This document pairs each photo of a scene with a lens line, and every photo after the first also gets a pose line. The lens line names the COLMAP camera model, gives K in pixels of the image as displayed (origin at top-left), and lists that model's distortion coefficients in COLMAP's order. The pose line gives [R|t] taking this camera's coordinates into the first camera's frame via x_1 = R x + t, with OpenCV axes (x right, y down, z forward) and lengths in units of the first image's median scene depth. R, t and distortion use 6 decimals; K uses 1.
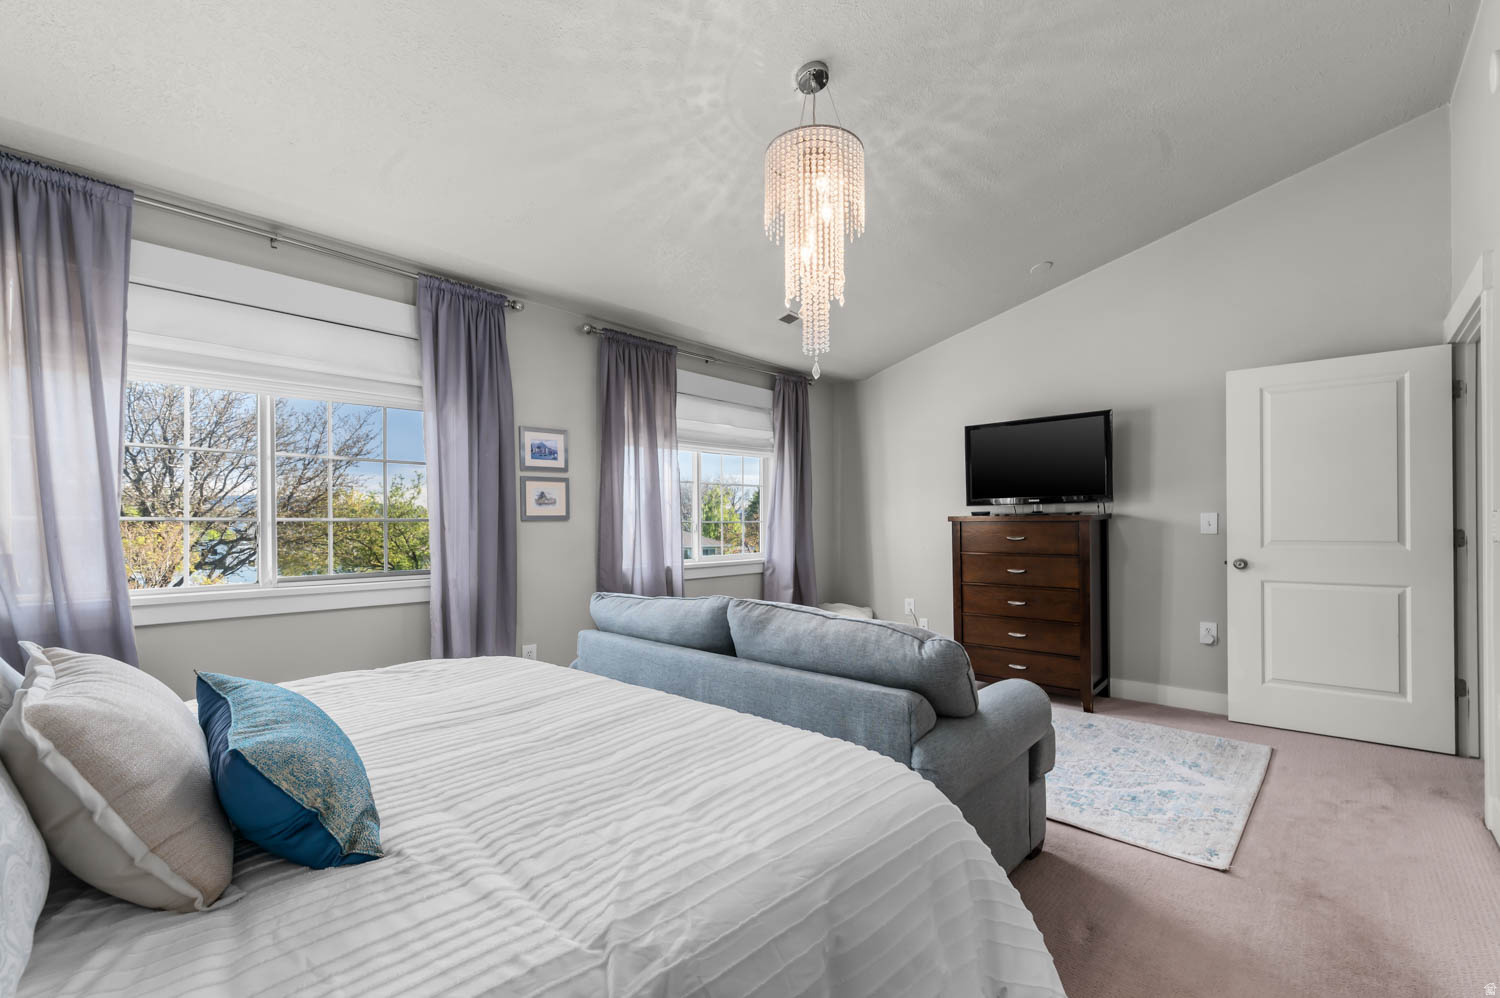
lens RADIAL K [[643.6, 0, 755.7], [0, 643.6, 516.4], [0, 0, 1]] dist [-0.000050, -0.000177]
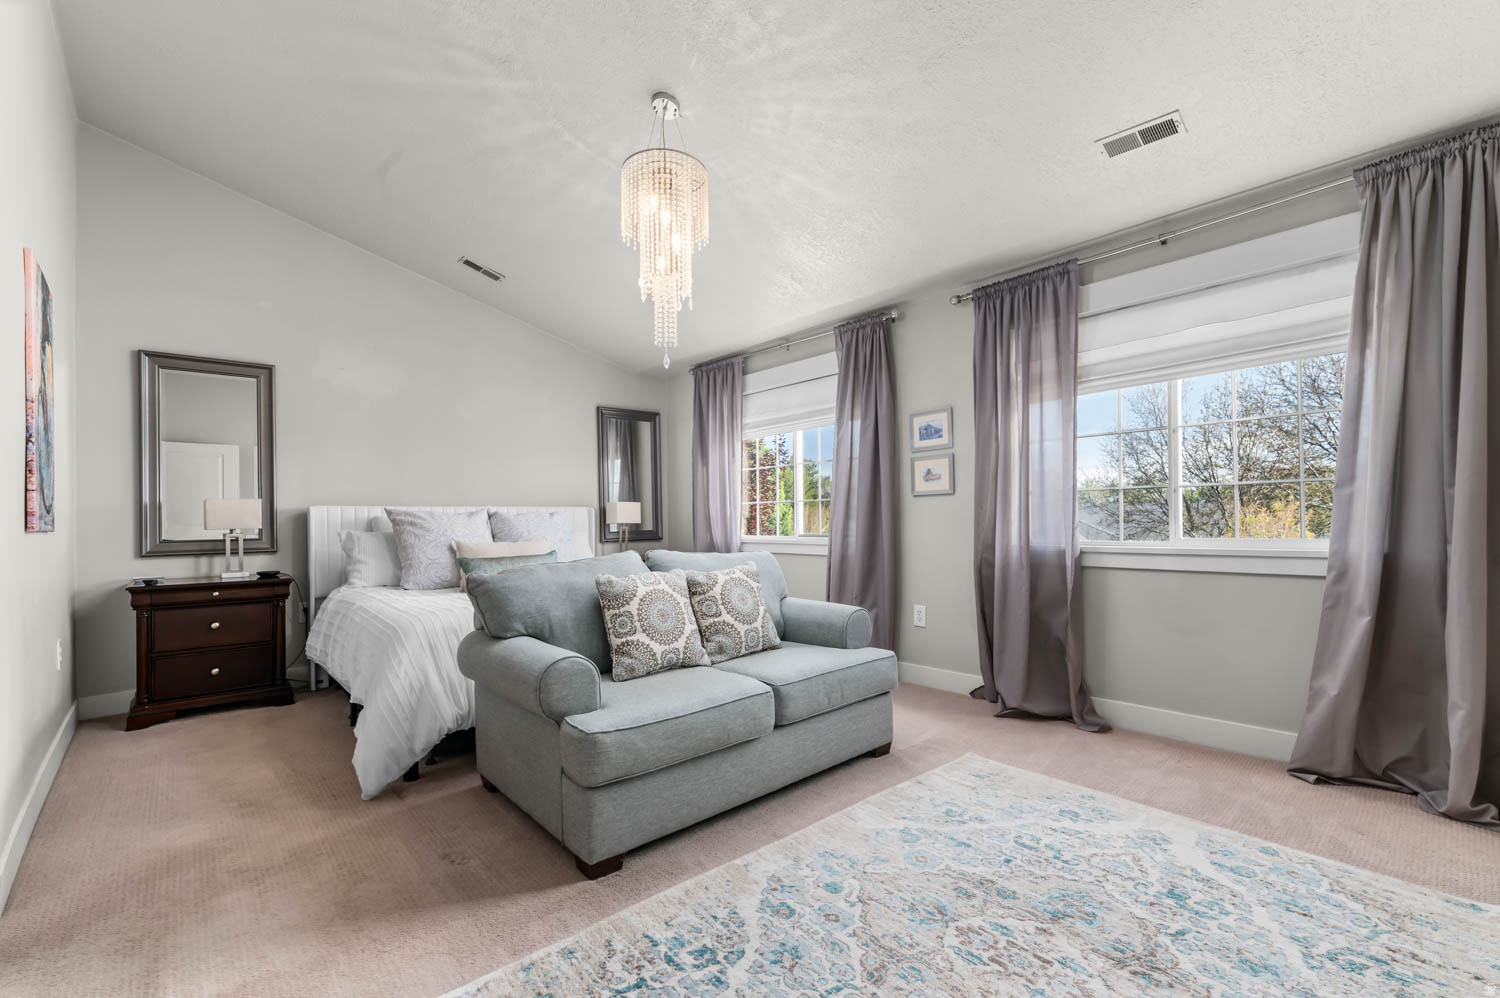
lens RADIAL K [[643.6, 0, 755.7], [0, 643.6, 516.4], [0, 0, 1]] dist [-0.000050, -0.000177]
pose [[-0.094561, -0.003496, -0.995513, 0.782785], [0.025587, 0.999655, -0.005941, 0.041338], [0.995190, -0.026034, -0.094439, 0.805352]]
